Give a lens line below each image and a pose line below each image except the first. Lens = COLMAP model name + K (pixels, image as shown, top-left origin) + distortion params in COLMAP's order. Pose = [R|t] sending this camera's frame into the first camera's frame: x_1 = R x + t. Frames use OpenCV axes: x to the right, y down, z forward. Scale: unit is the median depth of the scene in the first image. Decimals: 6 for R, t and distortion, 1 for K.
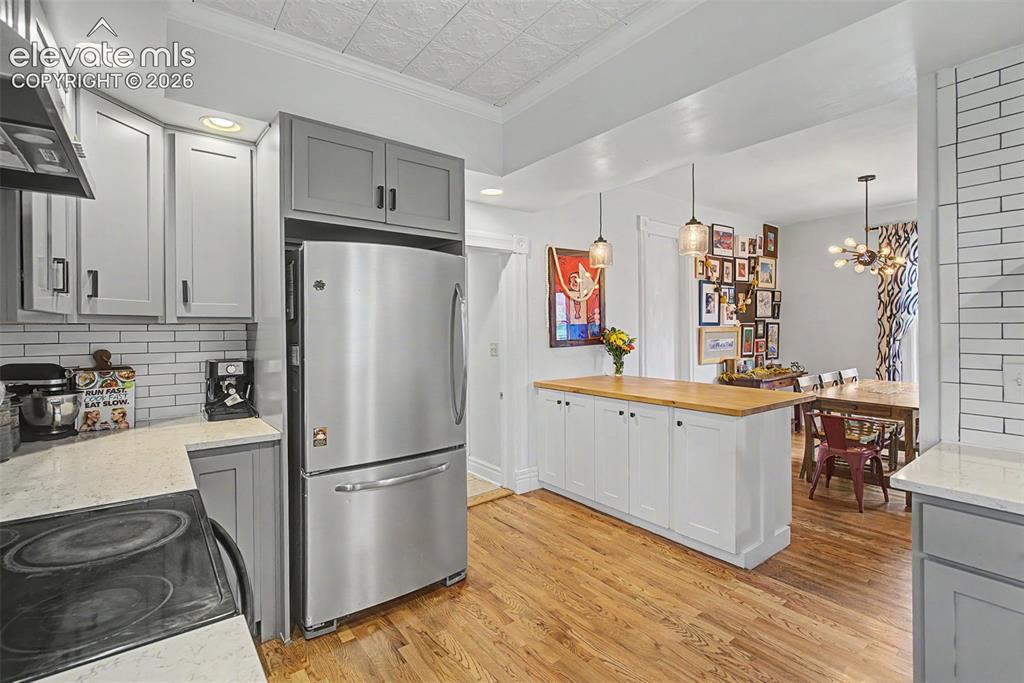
lens RADIAL K [[476.6, 0, 506.2], [0, 476.6, 328.3], [0, 0, 1]] dist [-0.001514, -0.000045]
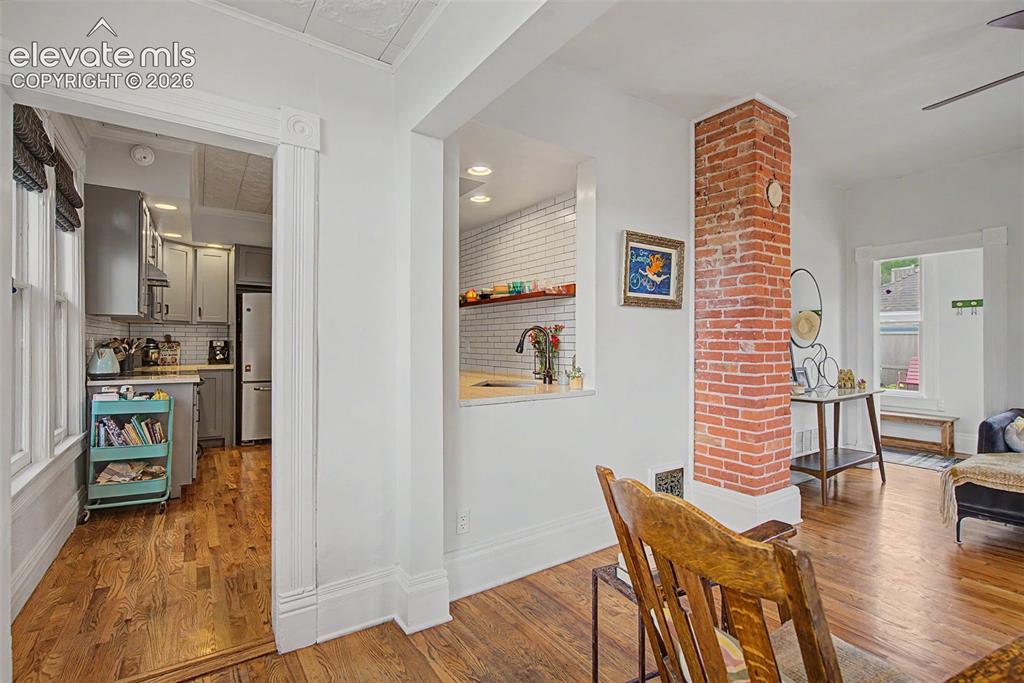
lens RADIAL K [[474.2, 0, 506.4], [0, 474.2, 339.1], [0, 0, 1]] dist [-0.000576, 0.000287]
pose [[0.998158, 0.011942, -0.059486, 0.604658], [-0.012352, 0.999902, -0.006533, 0.035560], [0.059403, 0.007256, 0.998208, -0.776716]]
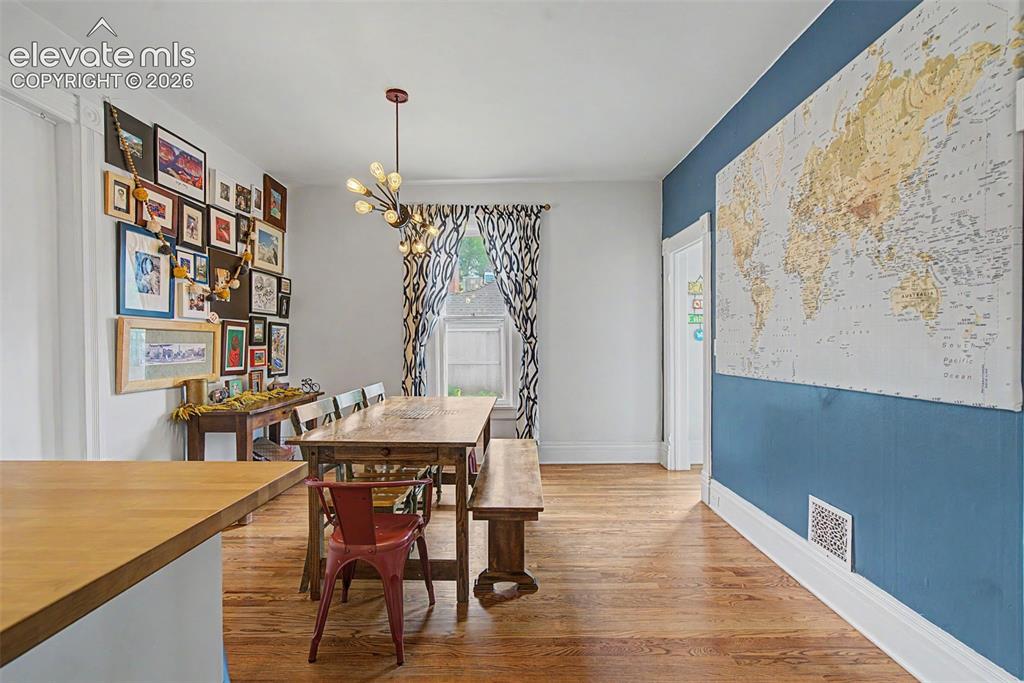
lens RADIAL K [[474.8, 0, 508.7], [0, 474.8, 346.8], [0, 0, 1]] dist [-0.000482, 0.000497]
pose [[0.613424, -0.000222, 0.789754, 0.362764], [0.003253, 0.999992, -0.002246, 0.040825], [-0.789747, 0.003946, 0.613420, 0.520059]]
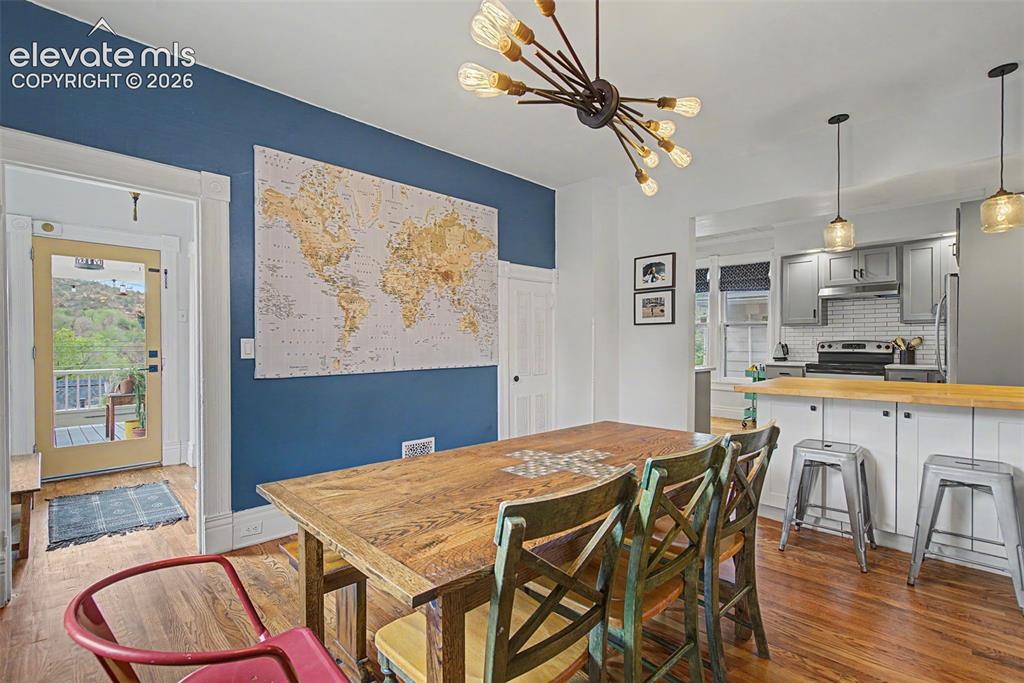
lens RADIAL K [[474.8, 0, 508.7], [0, 474.8, 346.8], [0, 0, 1]] dist [-0.000482, 0.000497]
pose [[-0.992000, 0.012092, -0.125661, 0.960974], [0.010767, 0.999879, 0.011213, 0.034764], [0.125781, 0.009771, -0.992010, 1.492073]]
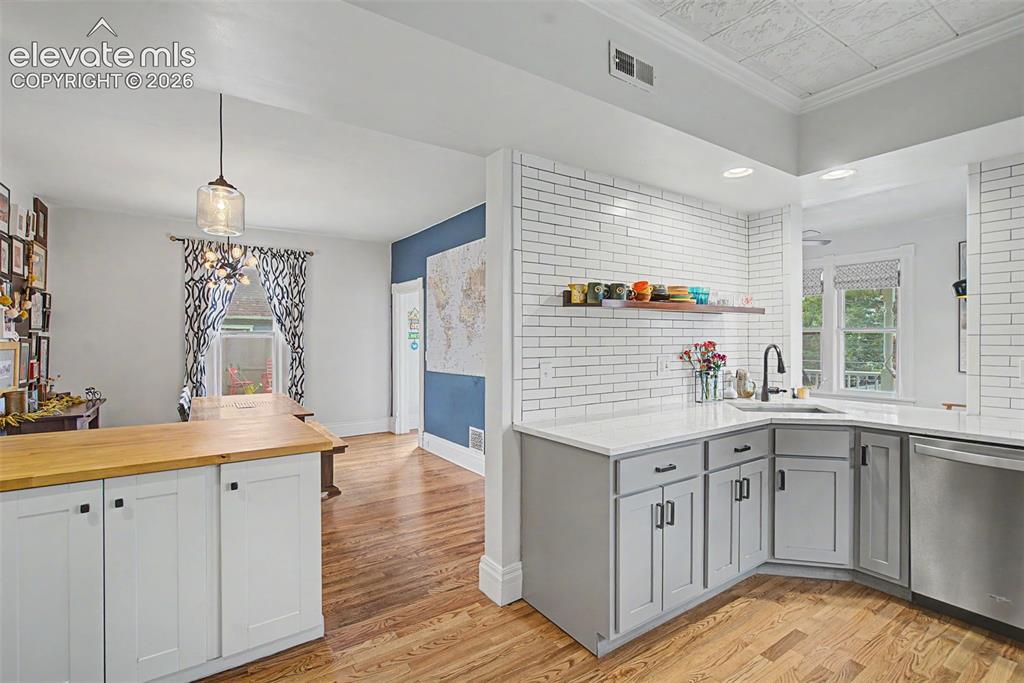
lens RADIAL K [[469.6, 0, 506.7], [0, 469.6, 341.5], [0, 0, 1]] dist [-0.002772, 0.001136]
pose [[0.051433, 0.004307, 0.998667, -0.188662], [0.005469, 0.999974, -0.004594, 0.004271], [-0.998661, 0.005698, 0.051409, 0.423433]]
